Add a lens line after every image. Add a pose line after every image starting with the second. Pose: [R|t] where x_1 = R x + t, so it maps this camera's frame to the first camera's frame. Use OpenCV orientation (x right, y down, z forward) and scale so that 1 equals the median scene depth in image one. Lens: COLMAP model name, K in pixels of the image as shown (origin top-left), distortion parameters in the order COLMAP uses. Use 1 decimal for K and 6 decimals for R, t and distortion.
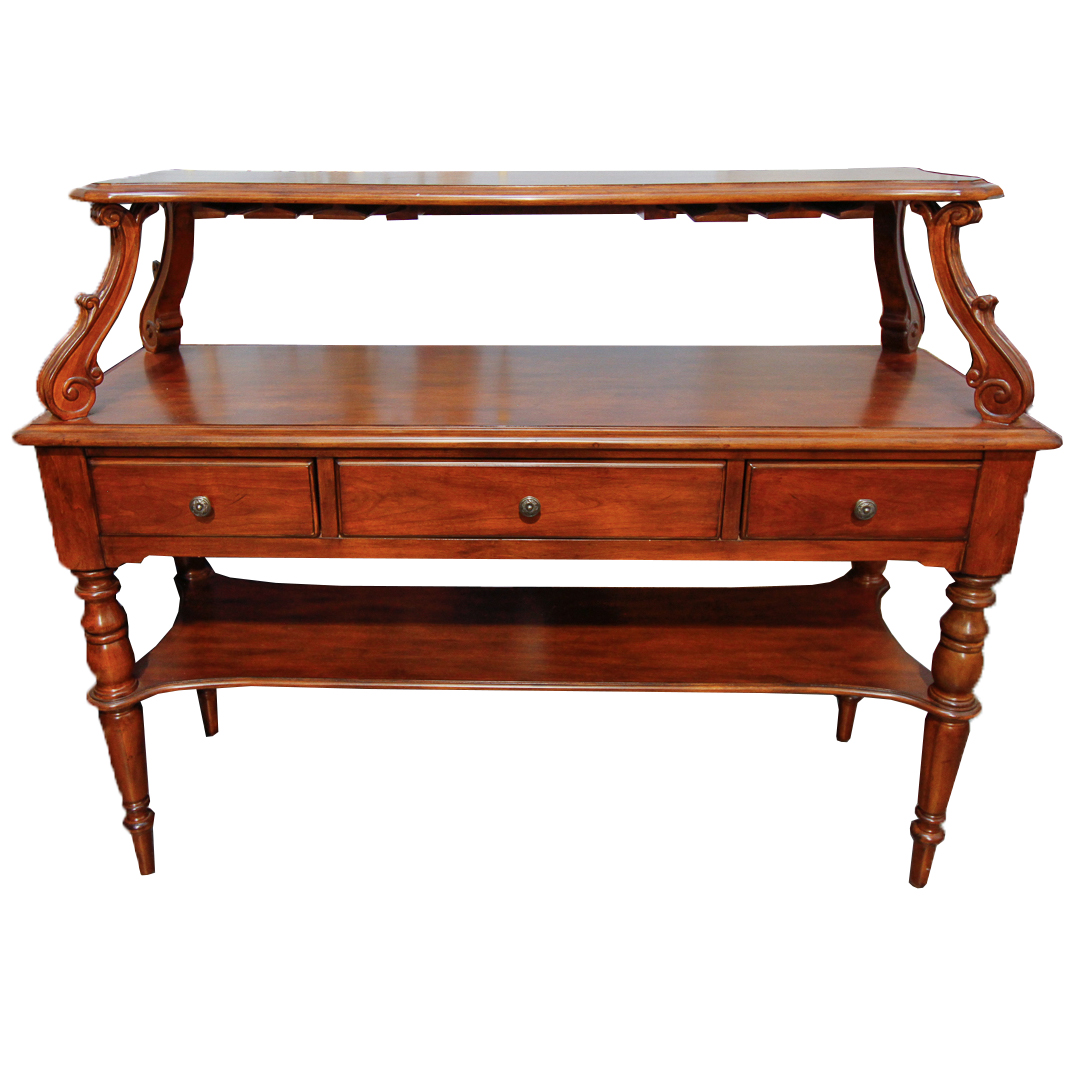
lens RADIAL K [[1151.7, 0, 537.0], [0, 1151.7, 537.0], [0, 0, 1]] dist [-0.058305, 0.007571]
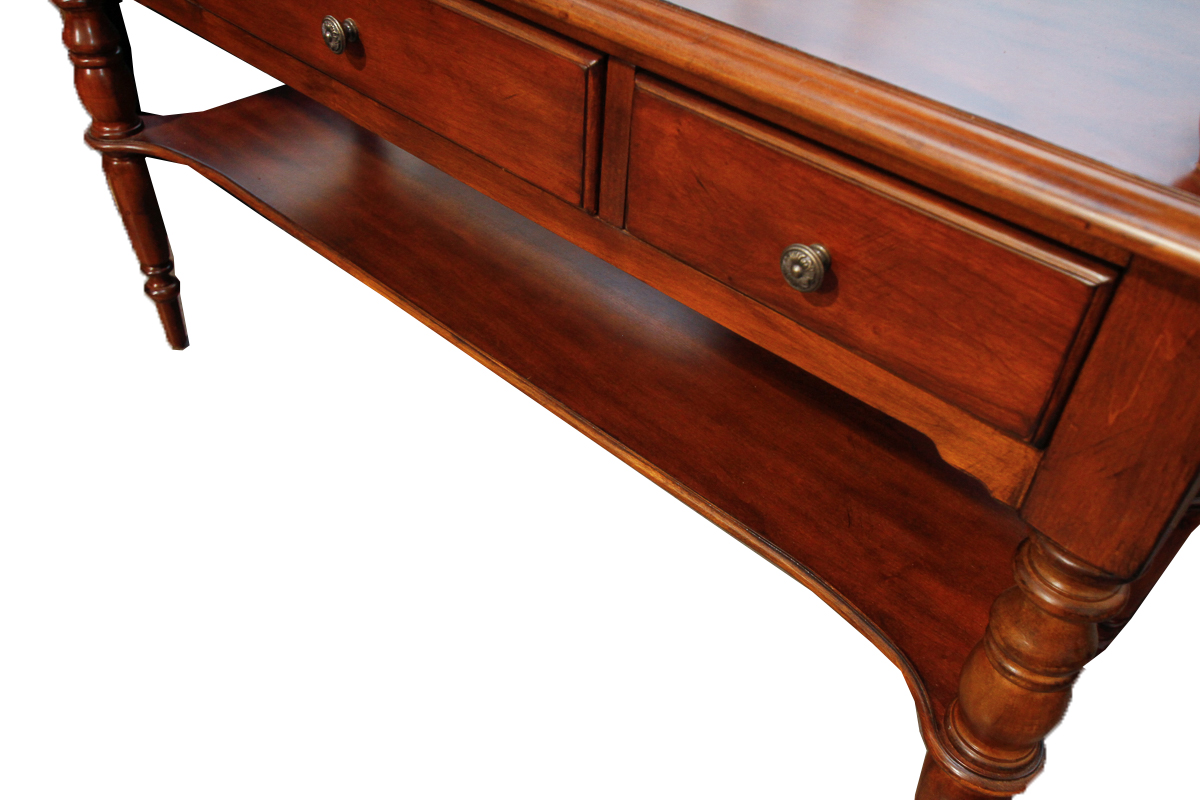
lens RADIAL K [[1086.0, 0, 600.0], [0, 1086.0, 400.0], [0, 0, 1]] dist [0.019856, -0.000077]
pose [[0.726052, 0.461982, -0.509334, 0.454479], [-0.328649, 0.883758, 0.333109, -0.089530], [0.604019, -0.074462, 0.793484, 0.615344]]
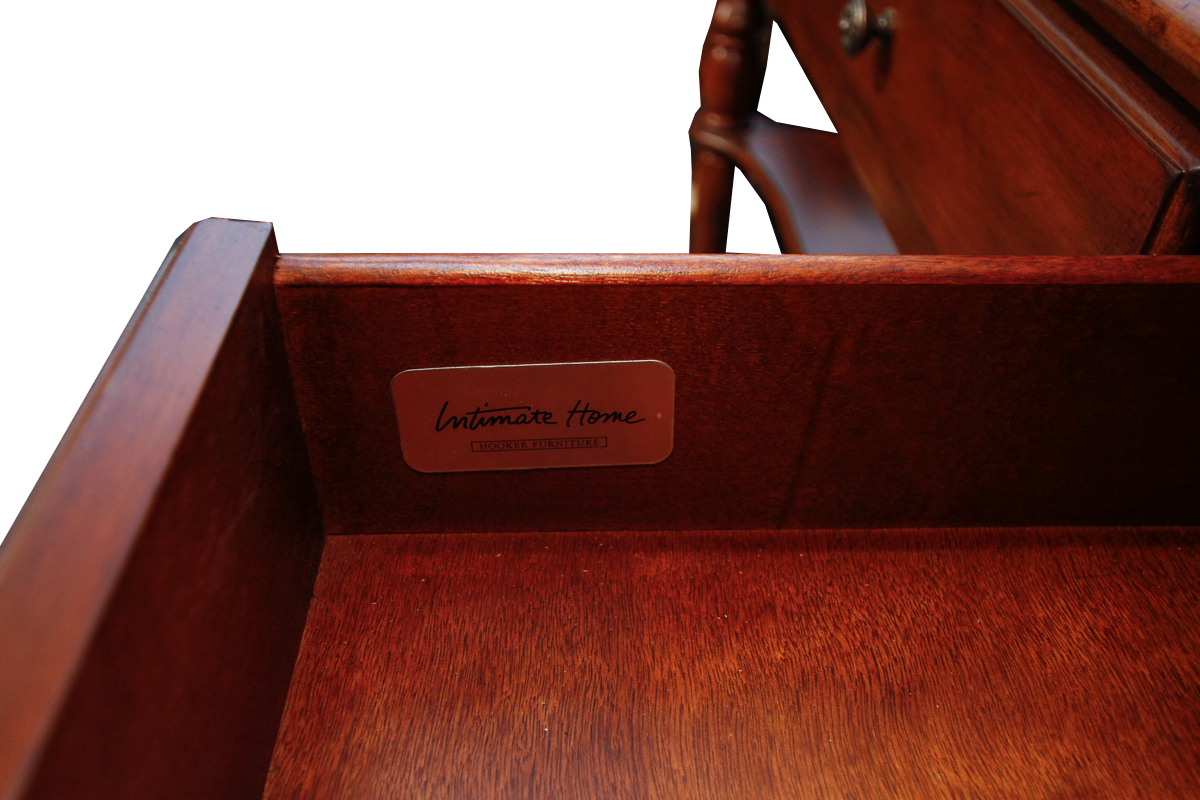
lens RADIAL K [[1056.0, 0, 600.0], [0, 1056.0, 400.0], [0, 0, 1]] dist [0.003891, 0.006994]
pose [[0.052806, 0.626252, -0.777830, 0.318904], [-0.463890, 0.705156, 0.536247, -0.083294], [0.884318, 0.332510, 0.327748, 0.843729]]
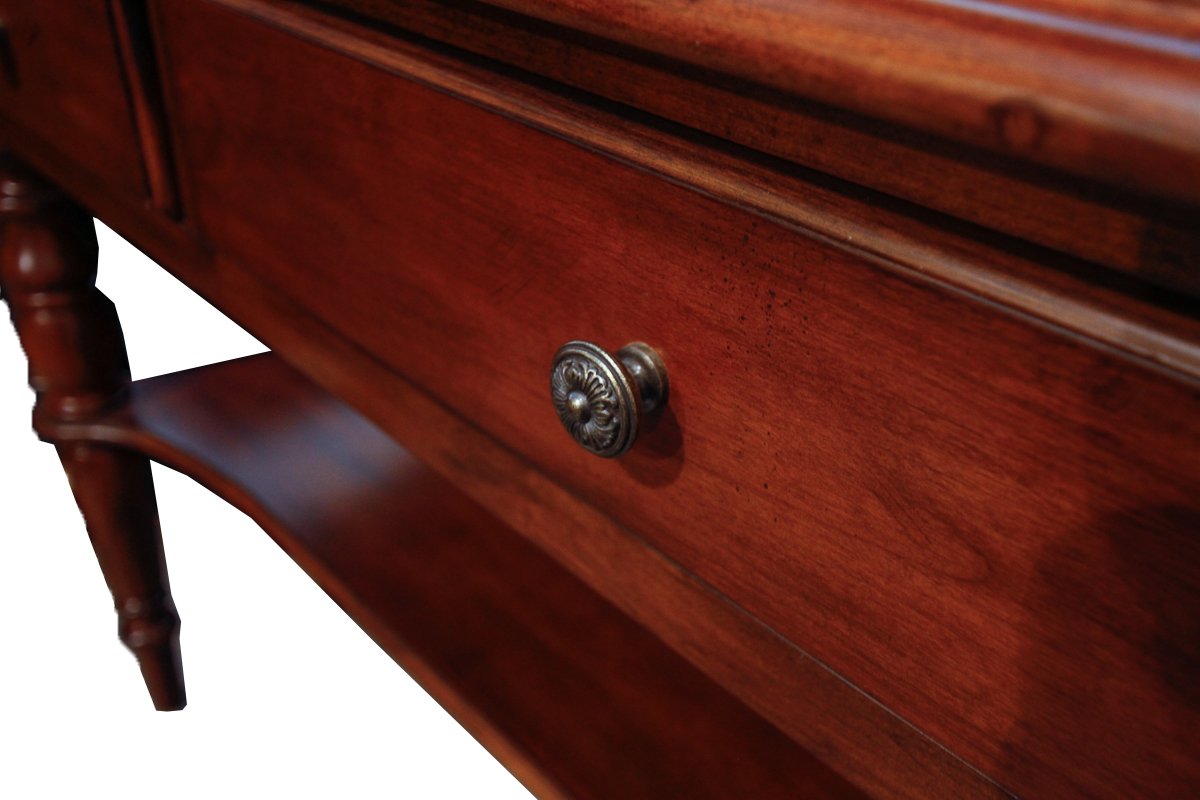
lens RADIAL K [[1088.3, 0, 600.0], [0, 1088.3, 400.0], [0, 0, 1]] dist [-0.067521, 0.003452]
pose [[0.695786, 0.403997, -0.593859, 0.091620], [-0.349790, 0.912735, 0.211099, -0.060164], [0.627319, 0.060846, 0.776382, 0.855671]]
